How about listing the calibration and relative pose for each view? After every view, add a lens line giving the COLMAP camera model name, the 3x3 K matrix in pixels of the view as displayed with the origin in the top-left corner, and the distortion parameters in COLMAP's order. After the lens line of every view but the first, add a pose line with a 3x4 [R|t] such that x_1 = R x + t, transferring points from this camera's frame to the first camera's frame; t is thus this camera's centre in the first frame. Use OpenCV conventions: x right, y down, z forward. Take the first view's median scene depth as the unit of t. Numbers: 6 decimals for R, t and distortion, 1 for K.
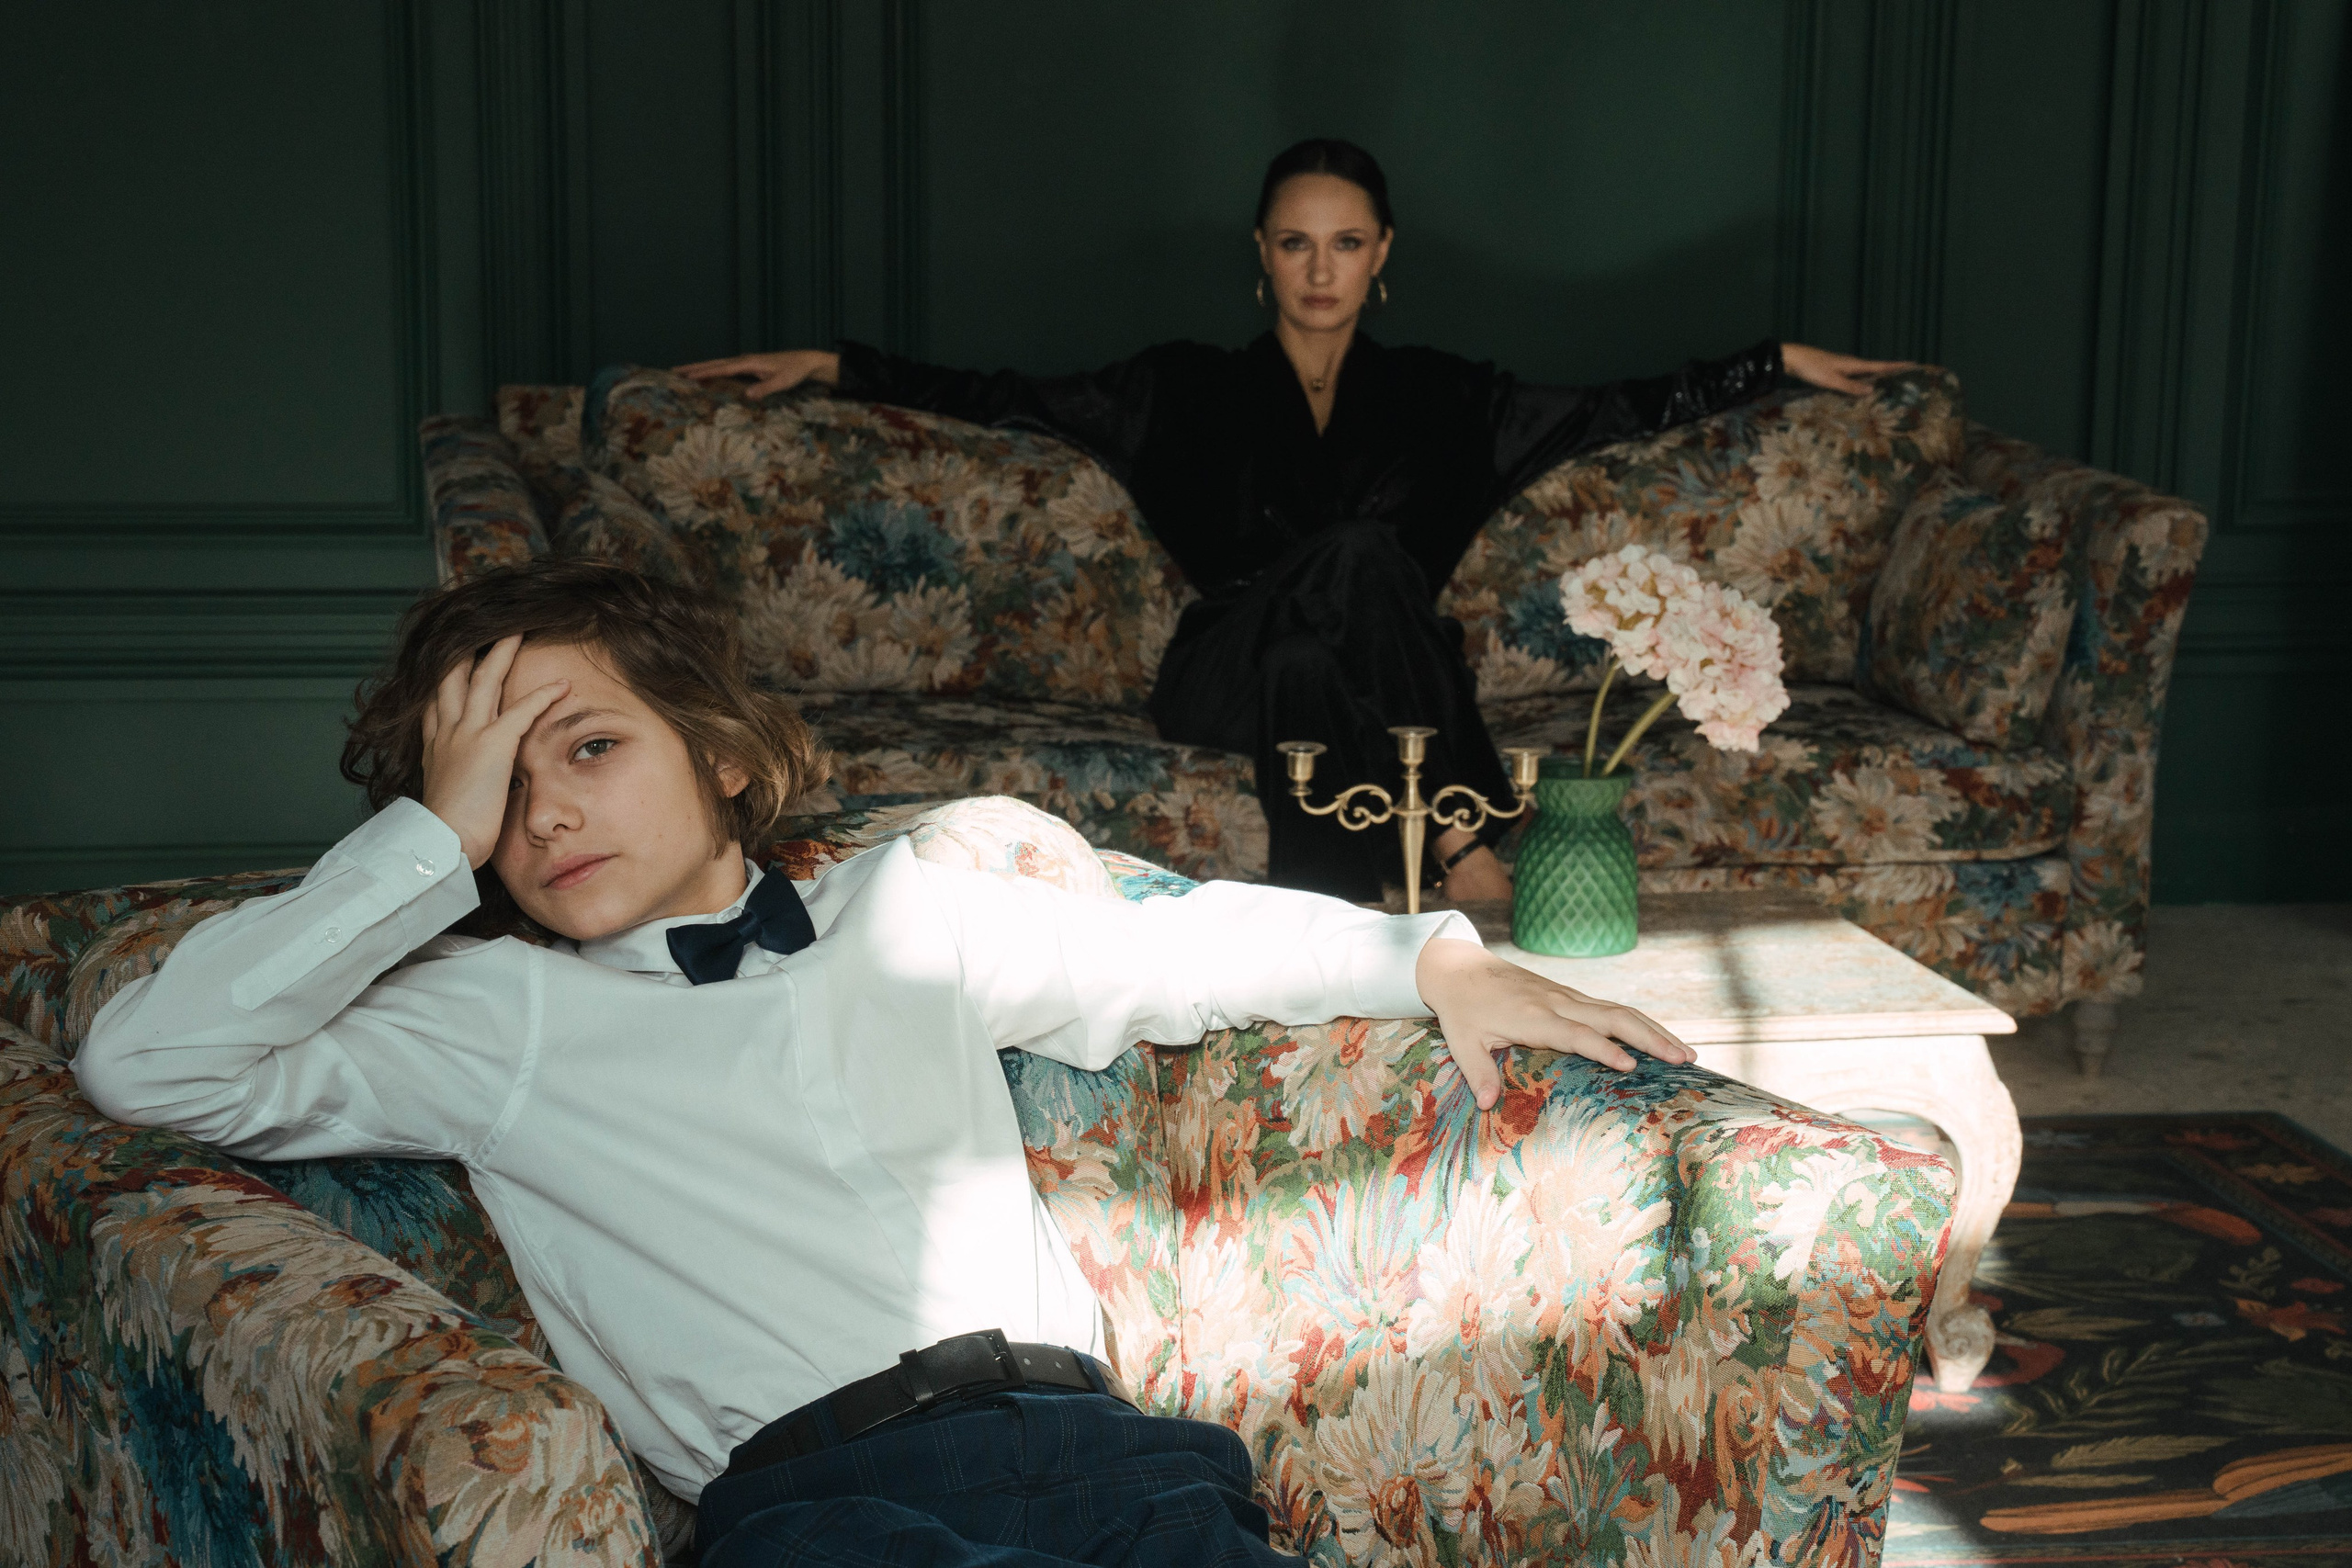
lens RADIAL K [[4618.1, 0, 1171.0], [0, 4618.1, 790.3], [0, 0, 1]] dist [0.335244, 0.000000]
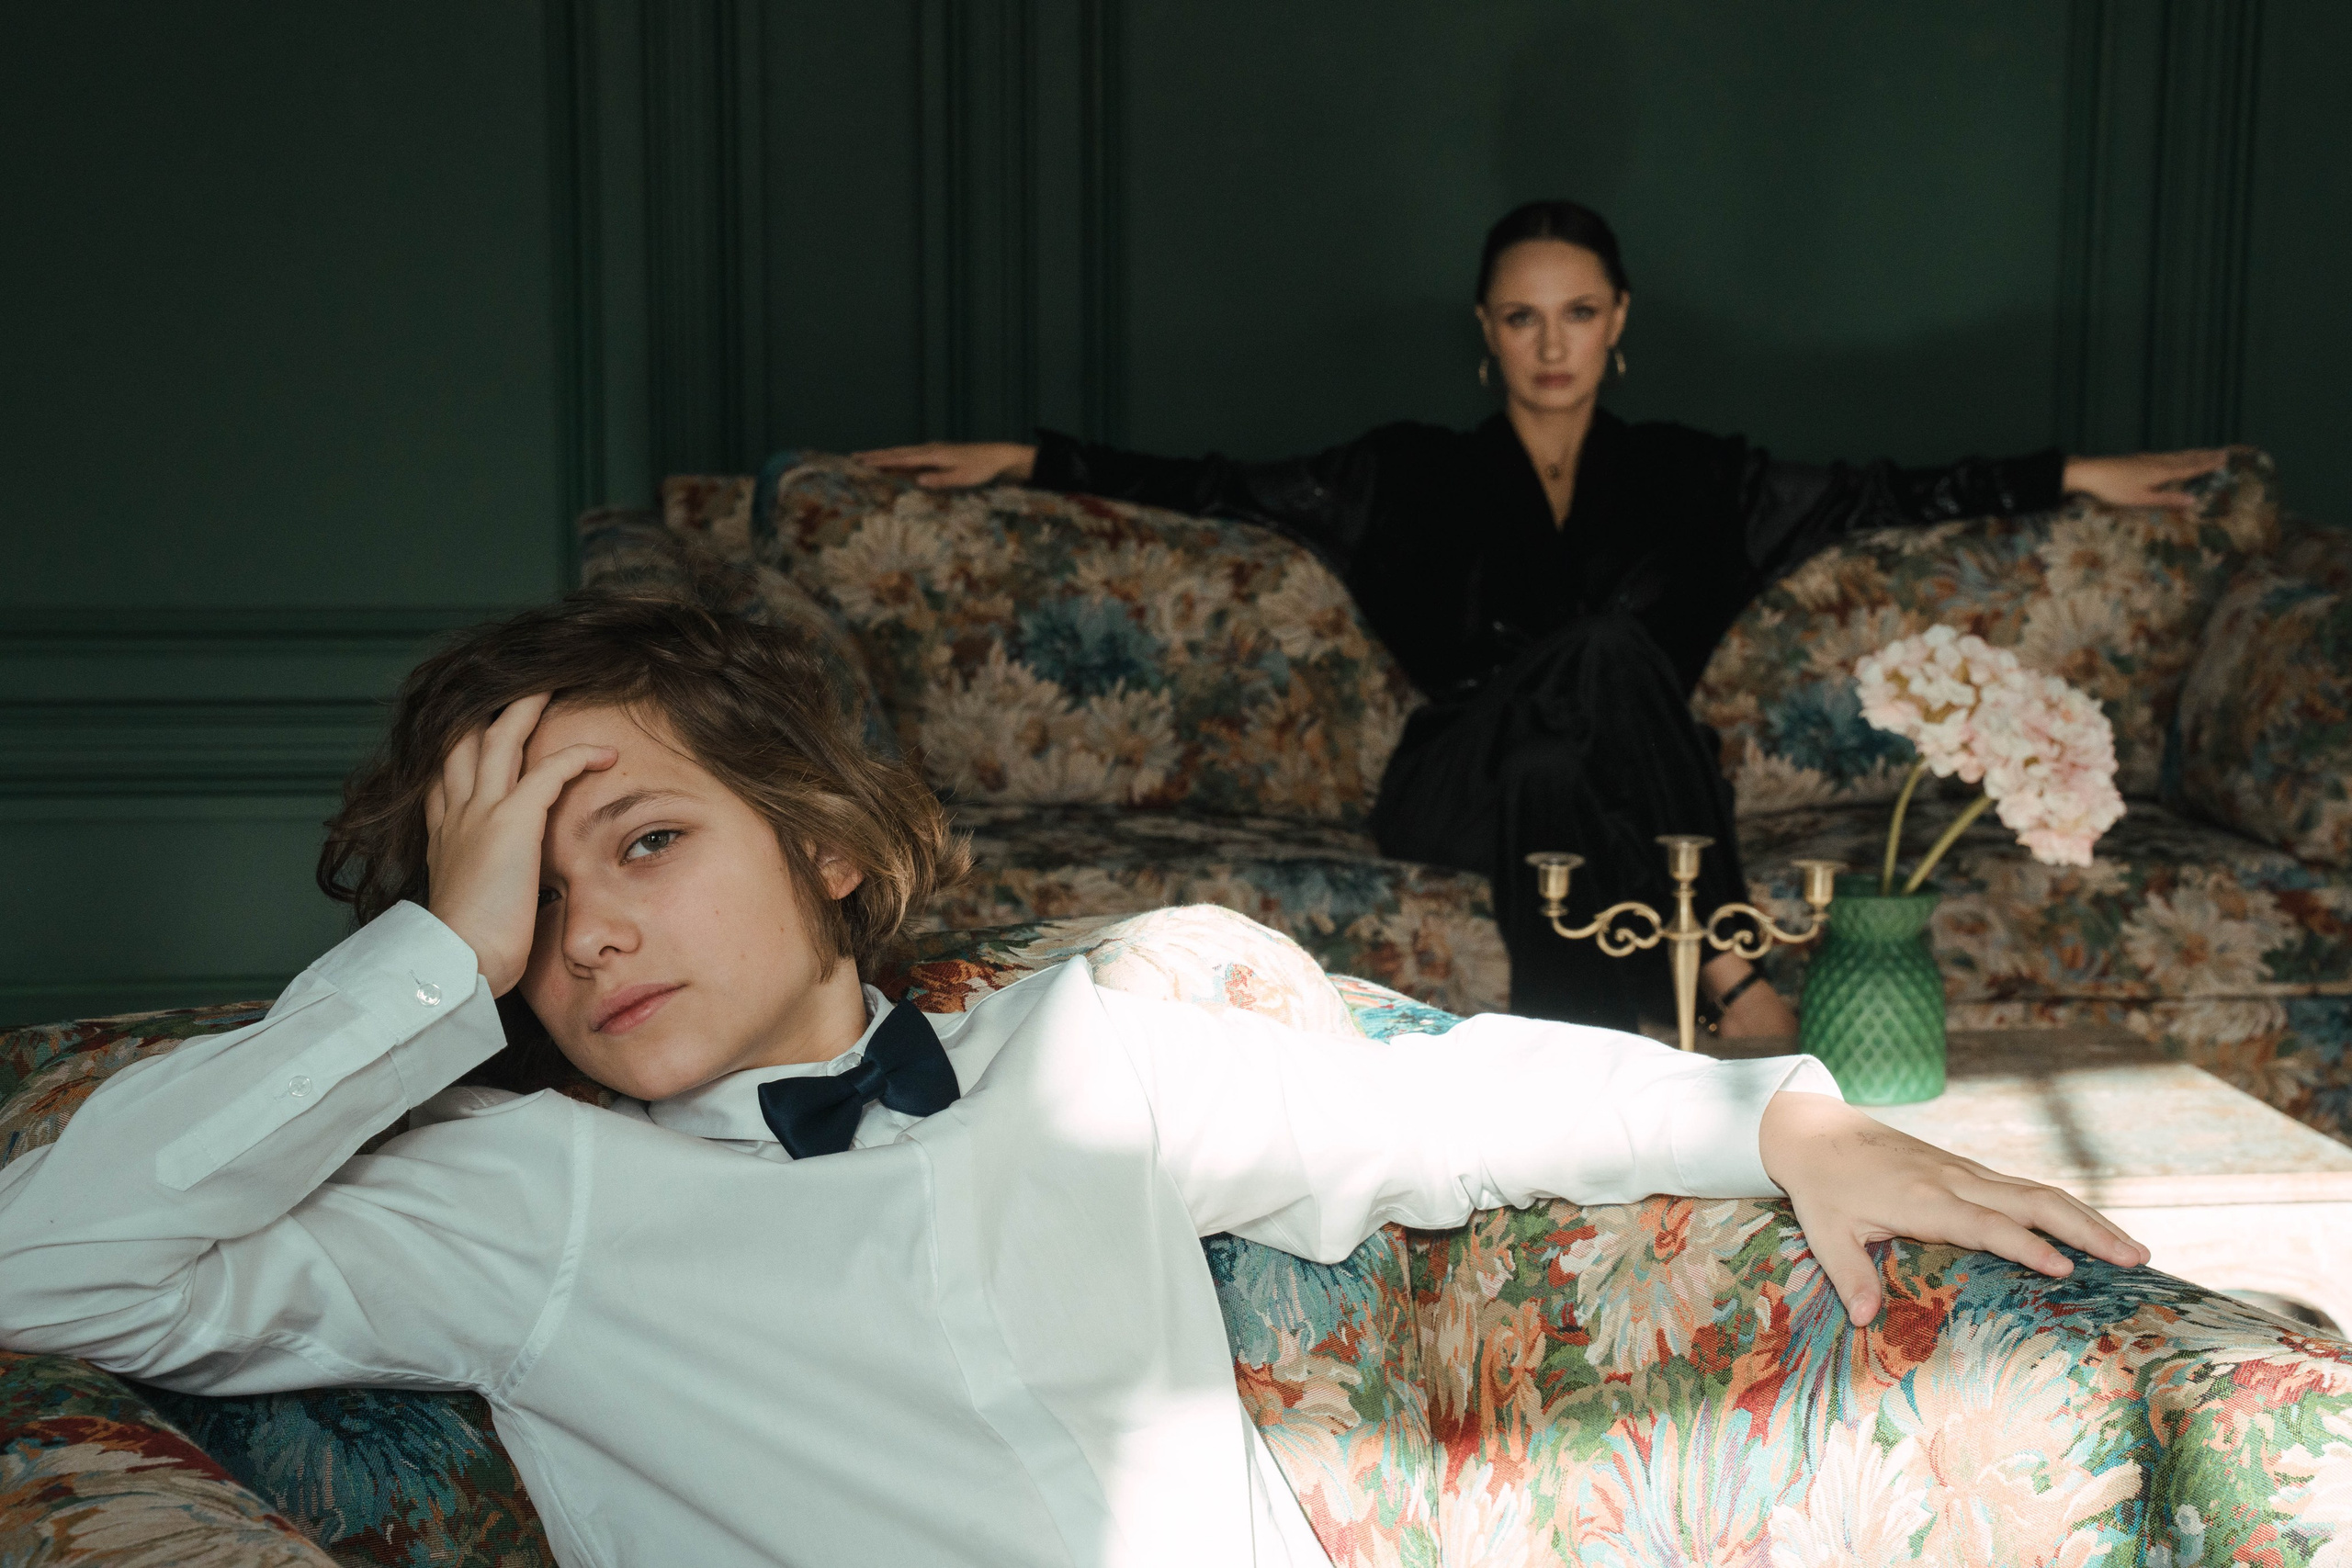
lens RADIAL K [[4418.7, 0, 1203.4], [0, 4418.7, 808.3], [0, 0, 1]] dist [0.284549, 0.000000]
pose [[0.999295, -0.000208, -0.037550, -0.005297], [-0.000800, 0.999640, -0.026822, 0.002784], [0.037542, 0.026833, 0.998935, 0.143136]]
